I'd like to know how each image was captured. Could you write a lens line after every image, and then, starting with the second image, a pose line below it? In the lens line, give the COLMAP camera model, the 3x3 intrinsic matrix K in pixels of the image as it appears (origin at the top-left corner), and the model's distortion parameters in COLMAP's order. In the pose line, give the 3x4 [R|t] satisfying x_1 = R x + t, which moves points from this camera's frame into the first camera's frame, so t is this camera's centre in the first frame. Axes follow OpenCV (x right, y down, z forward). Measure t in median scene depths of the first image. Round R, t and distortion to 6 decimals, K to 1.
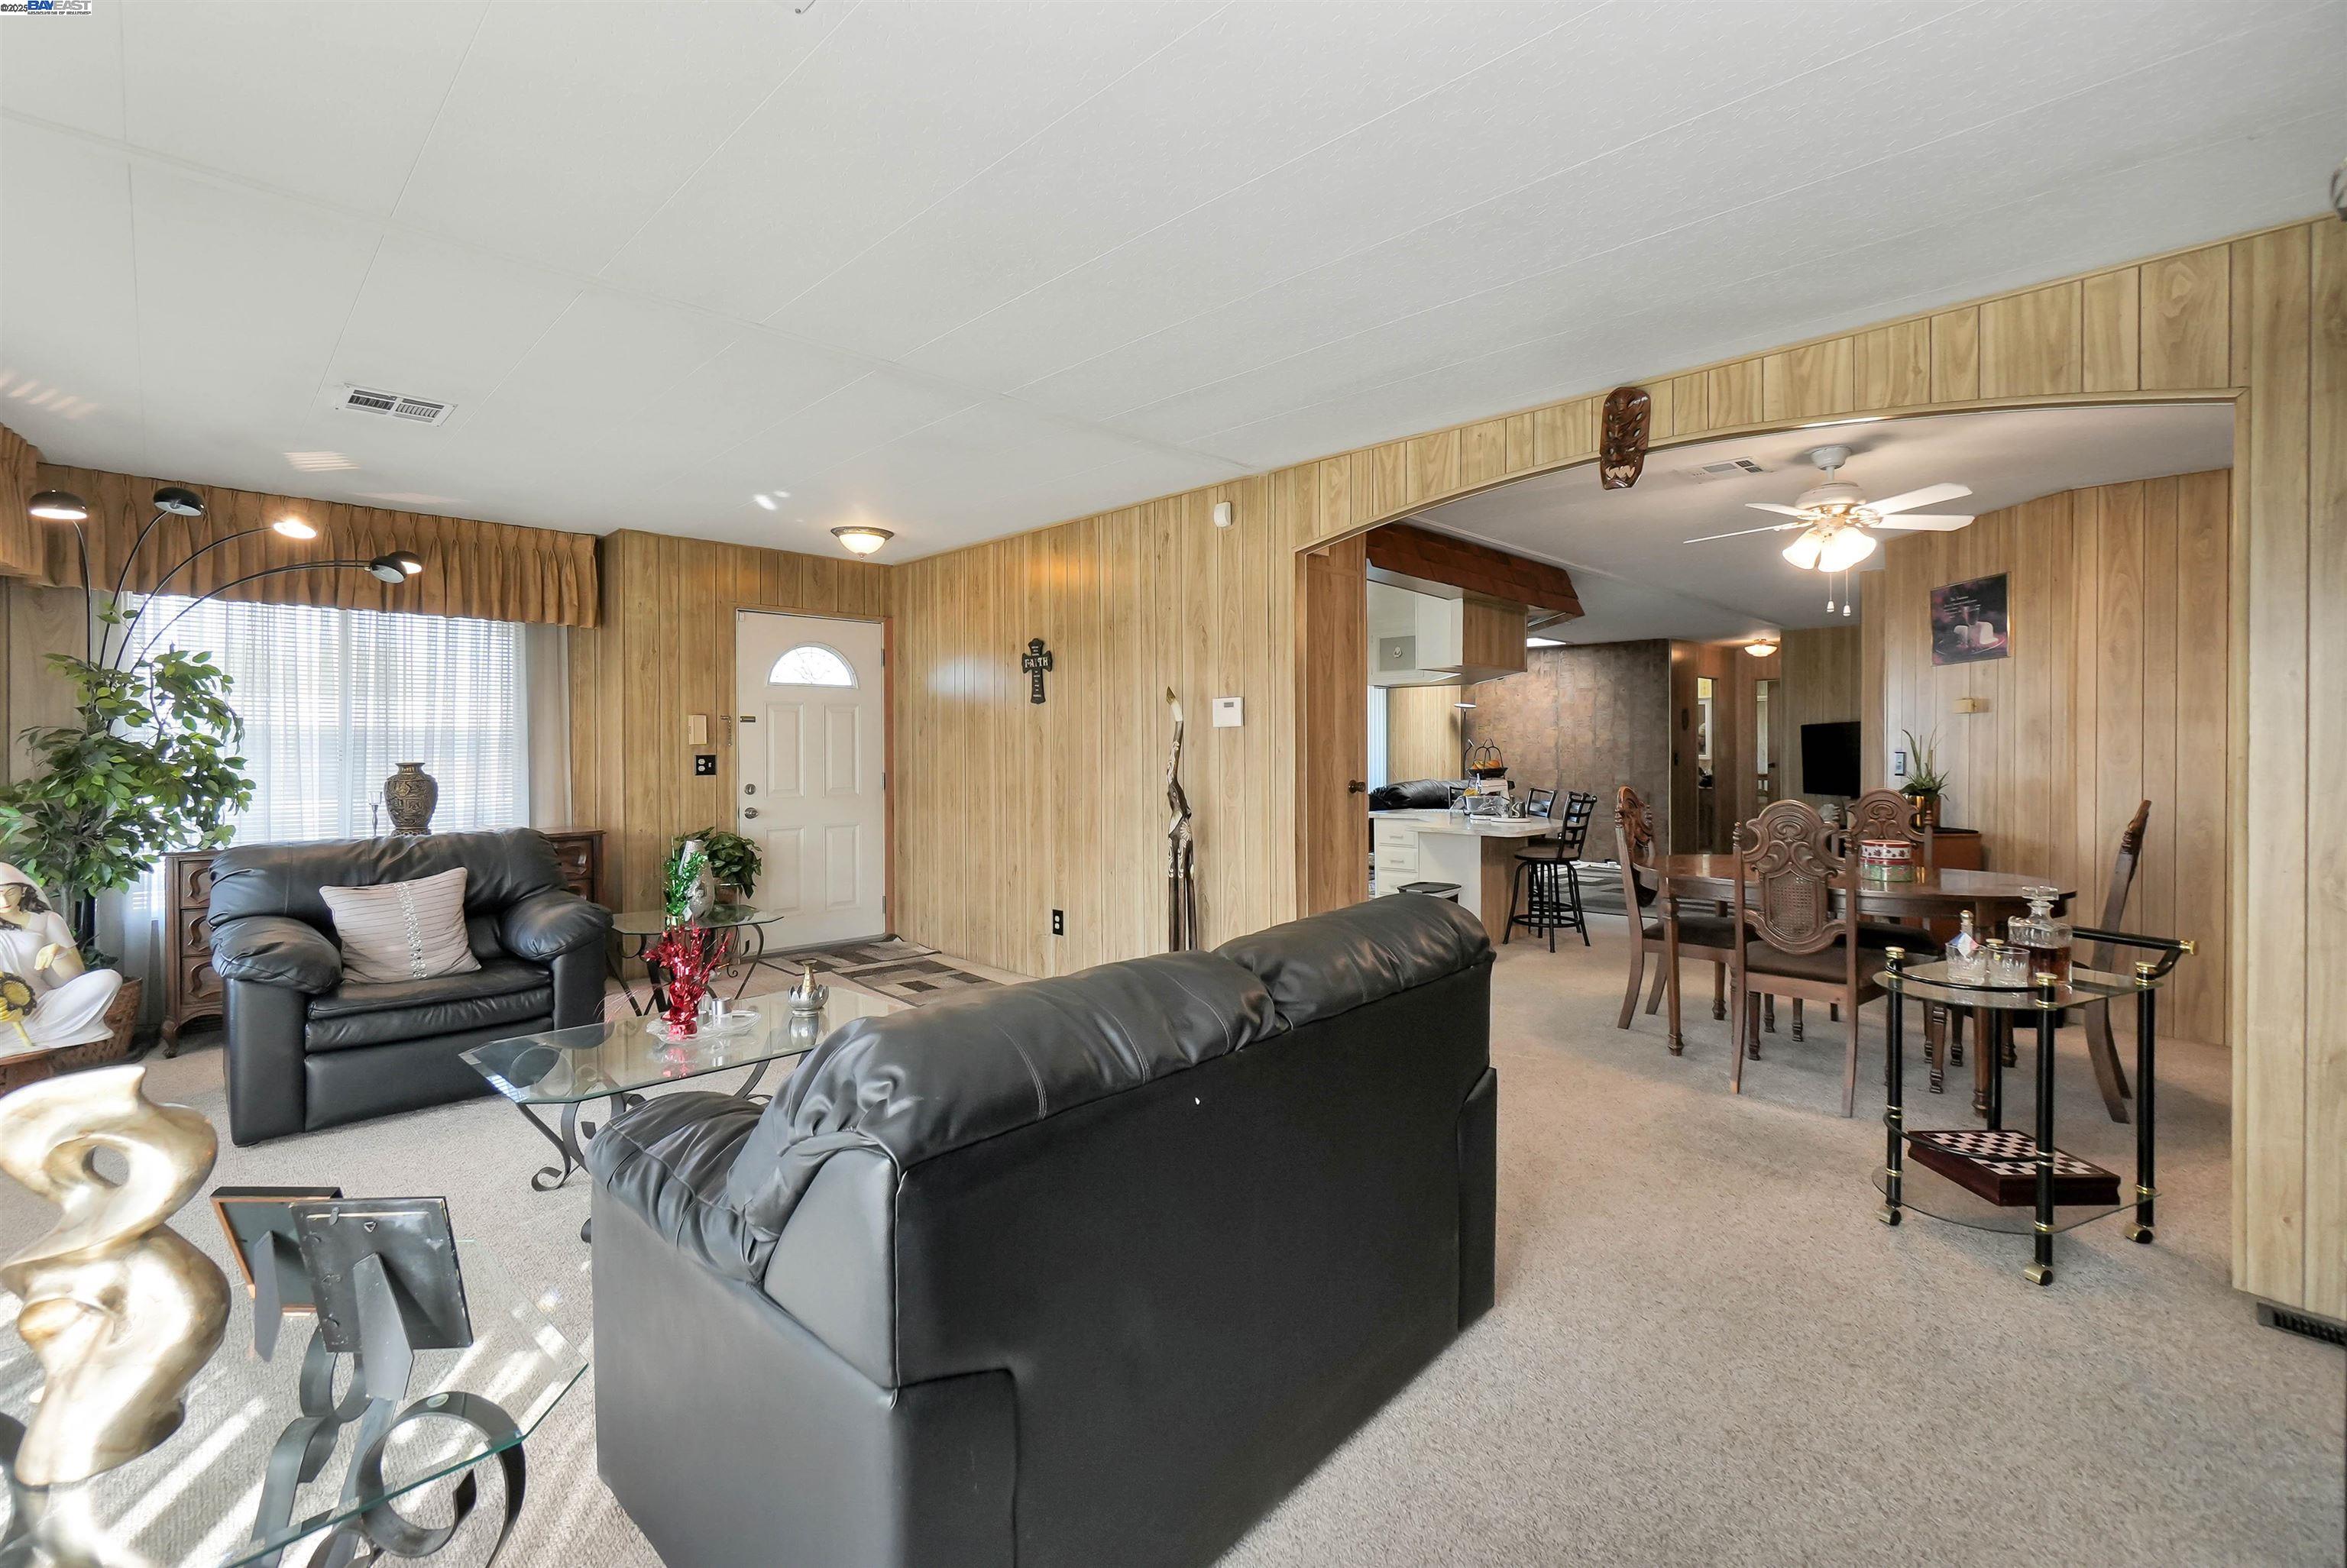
lens RADIAL K [[1036.9, 0, 1161.3], [0, 1036.9, 755.9], [0, 0, 1]] dist [-0.004930, -0.000034]
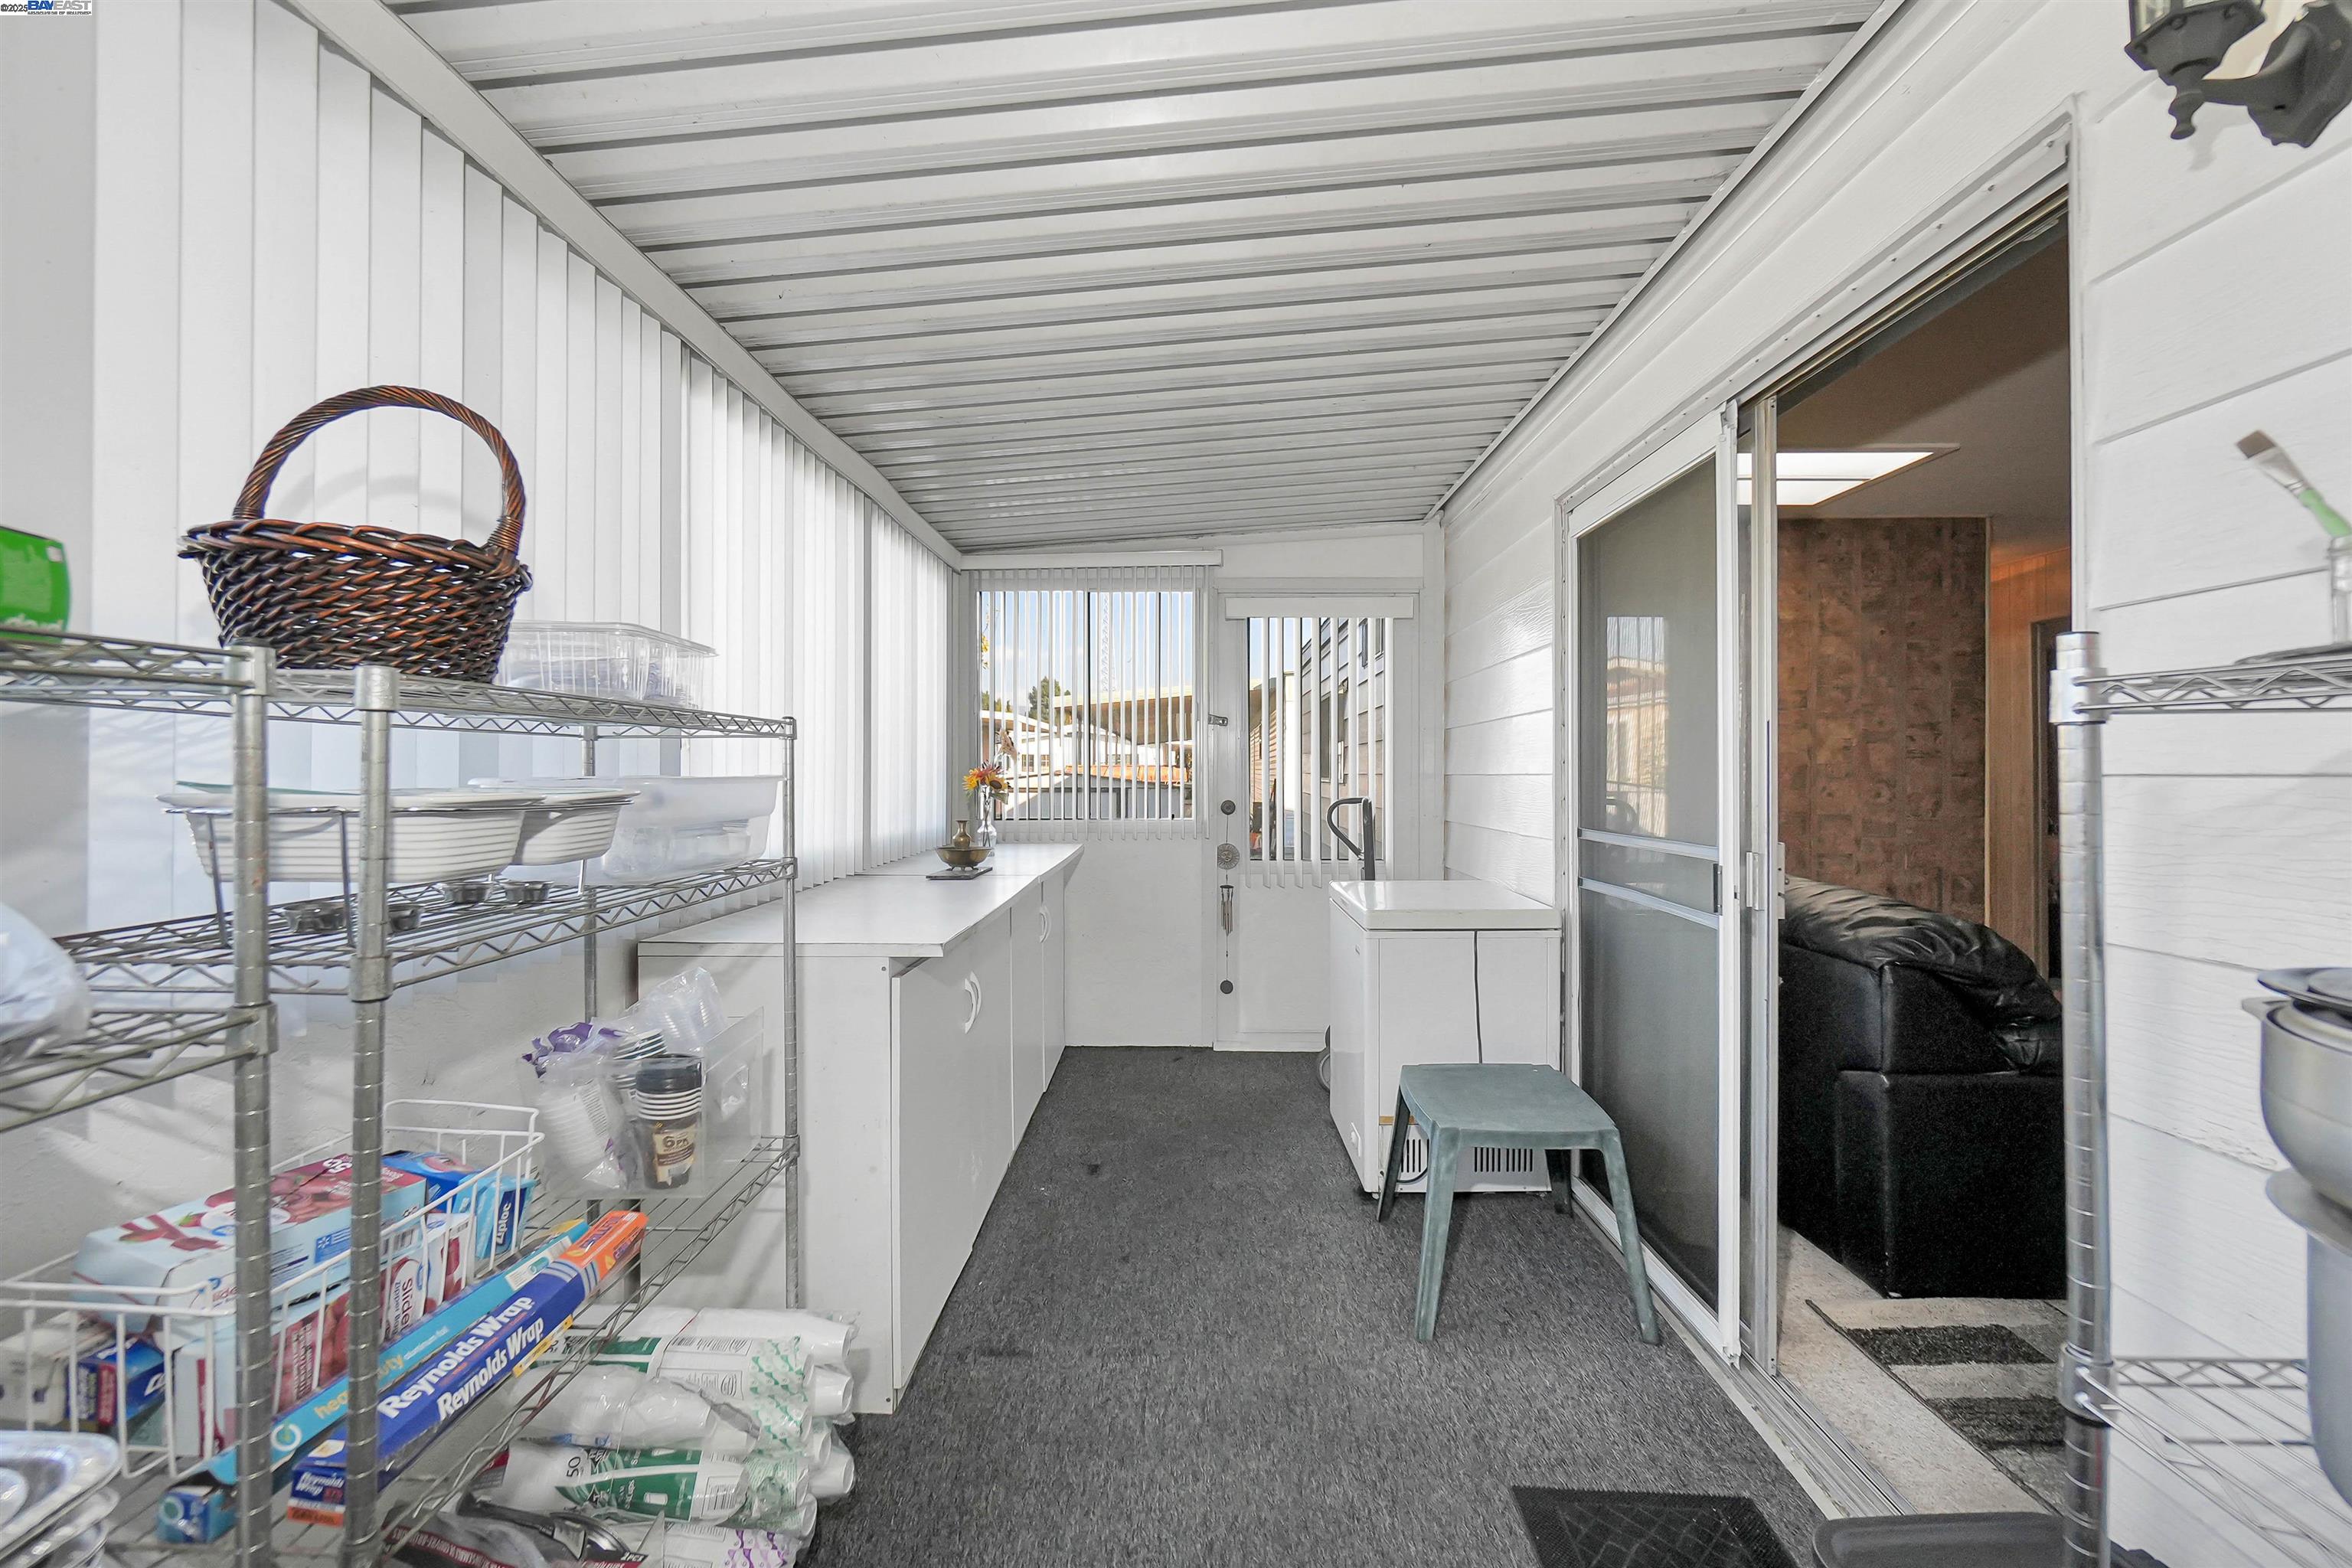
lens RADIAL K [[1015.7, 0, 1173.8], [0, 1015.7, 772.7], [0, 0, 1]] dist [-0.001942, 0.000505]
pose [[0.717979, -0.000737, 0.696065, -0.117082], [0.005721, 0.999972, -0.004842, -0.008723], [-0.696042, 0.007458, 0.717963, 1.747927]]
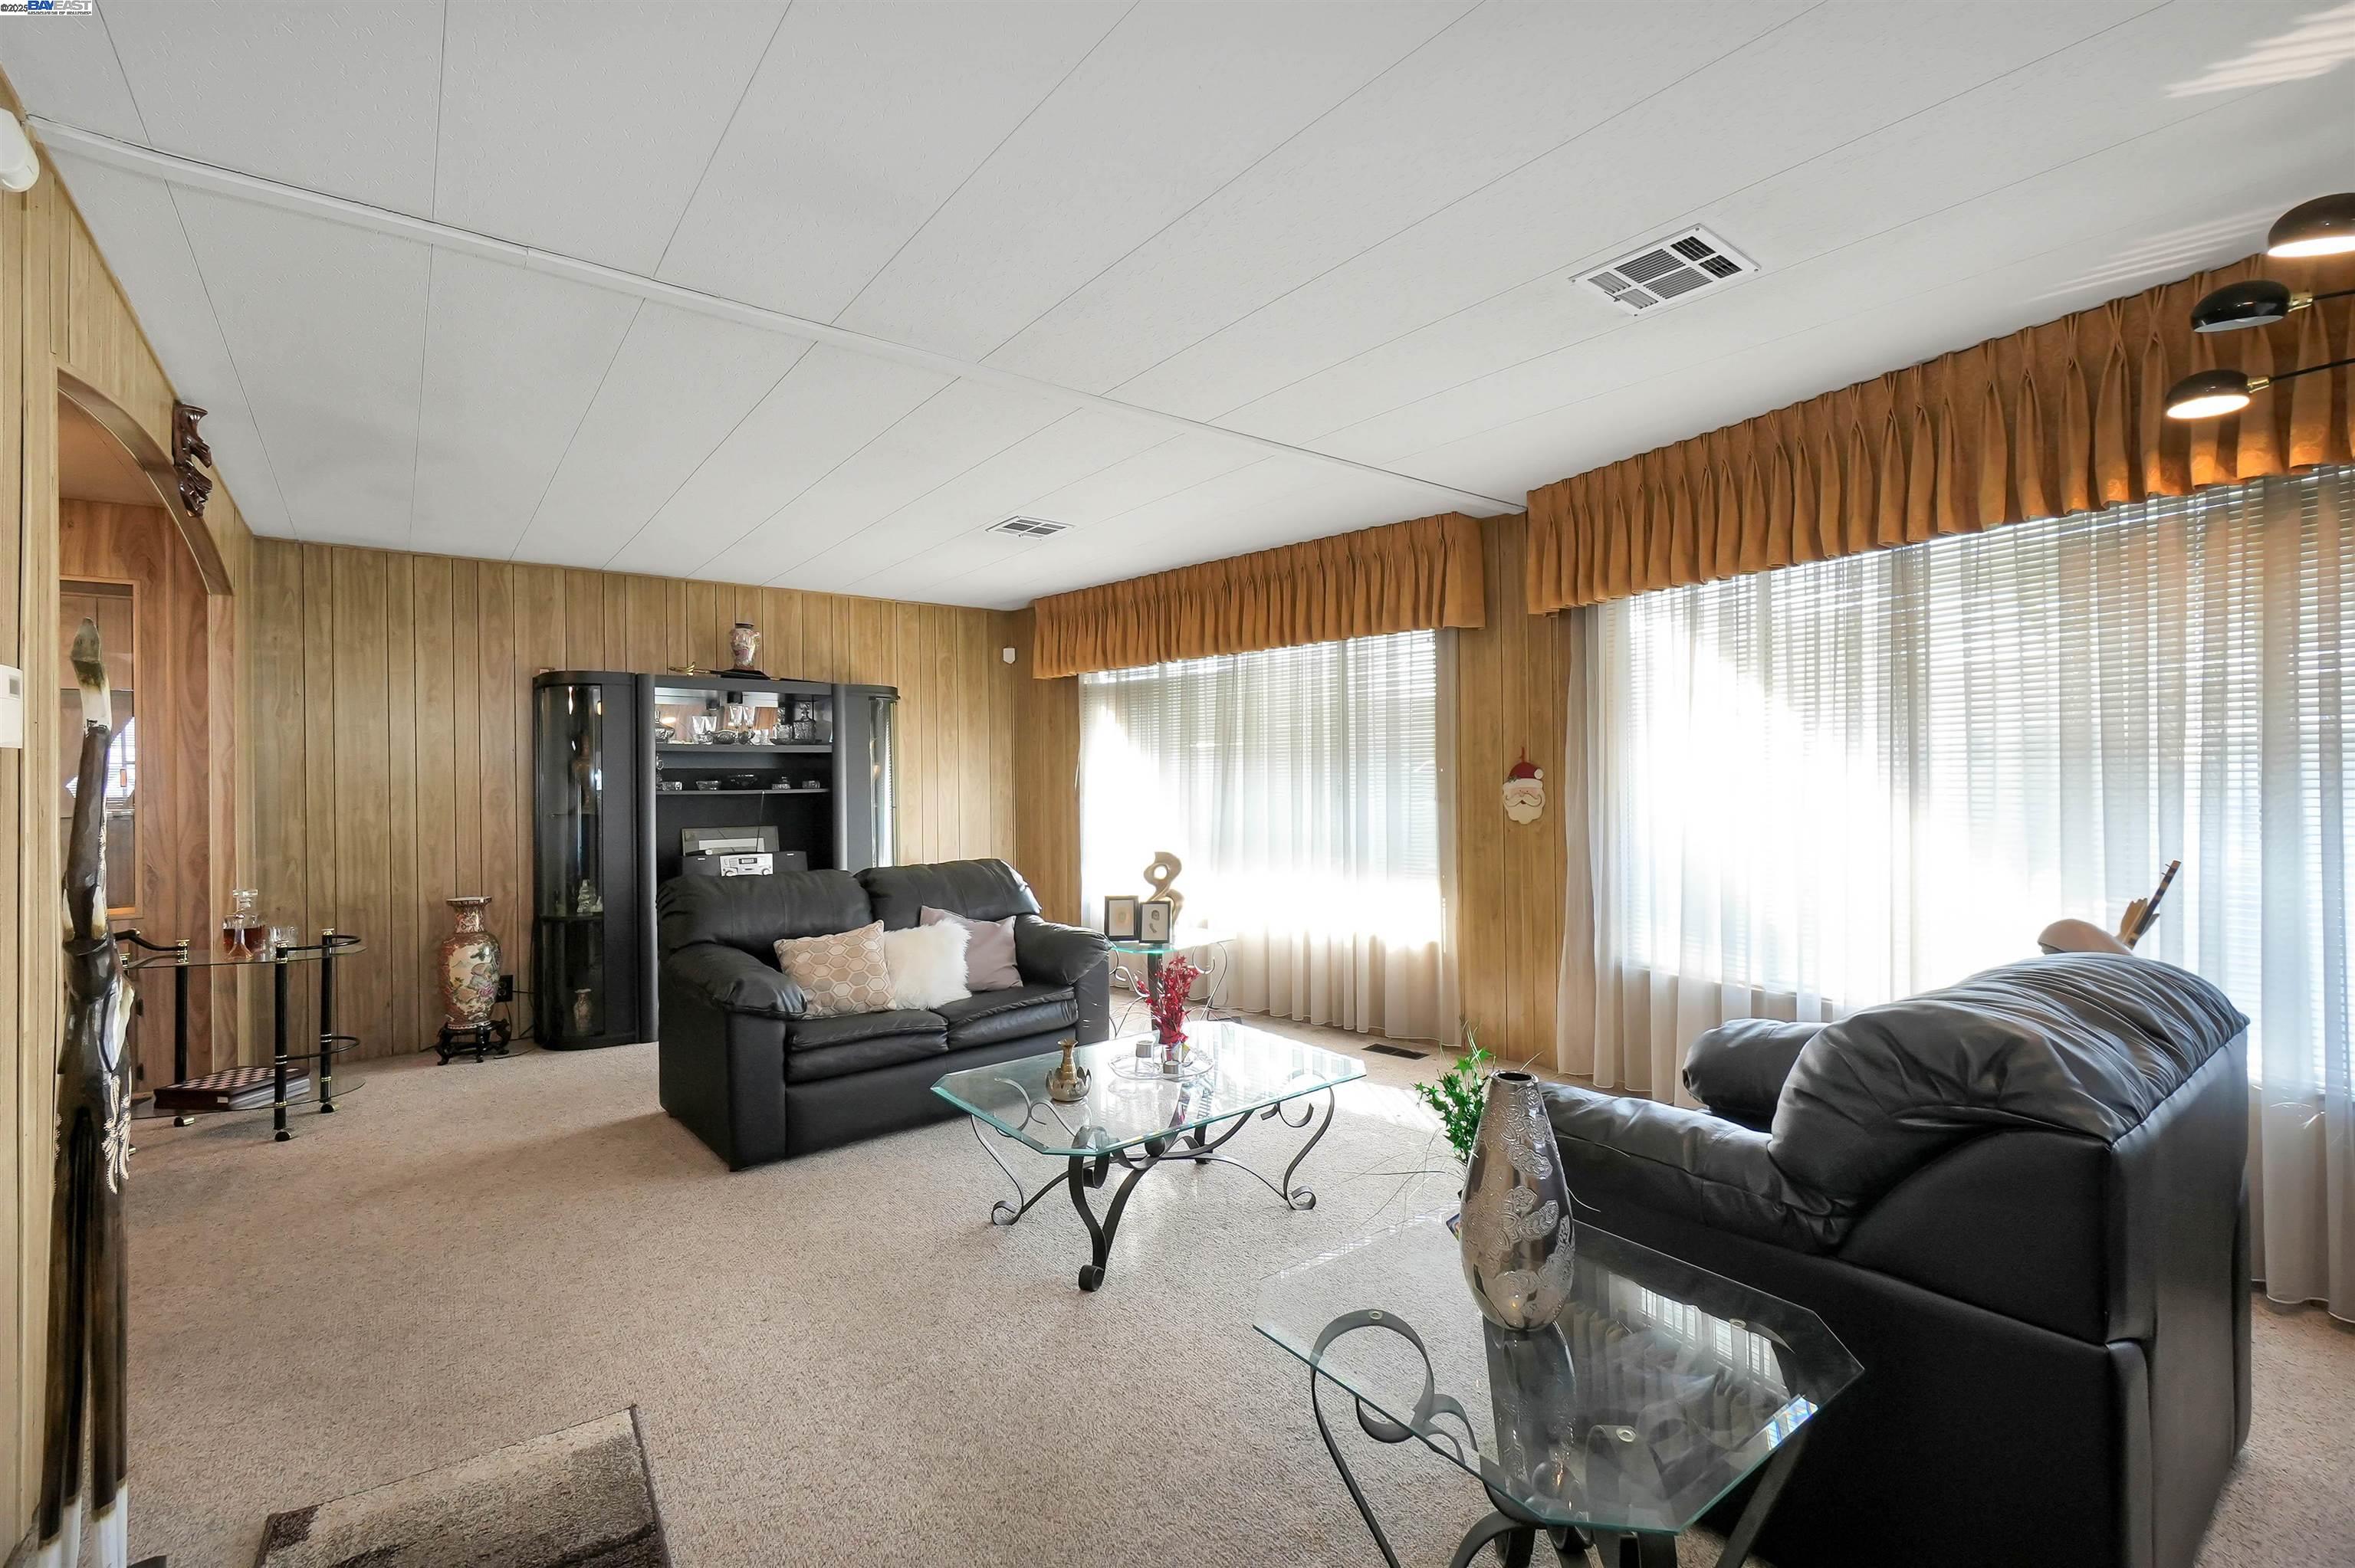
lens RADIAL K [[1016.9, 0, 1175.3], [0, 1016.9, 772.7], [0, 0, 1]] dist [-0.001942, 0.000505]
pose [[-0.992063, 0.015000, 0.124846, -0.306957], [0.015226, 0.999884, 0.000858, -0.011850], [-0.124819, 0.002752, -0.992176, 1.043075]]
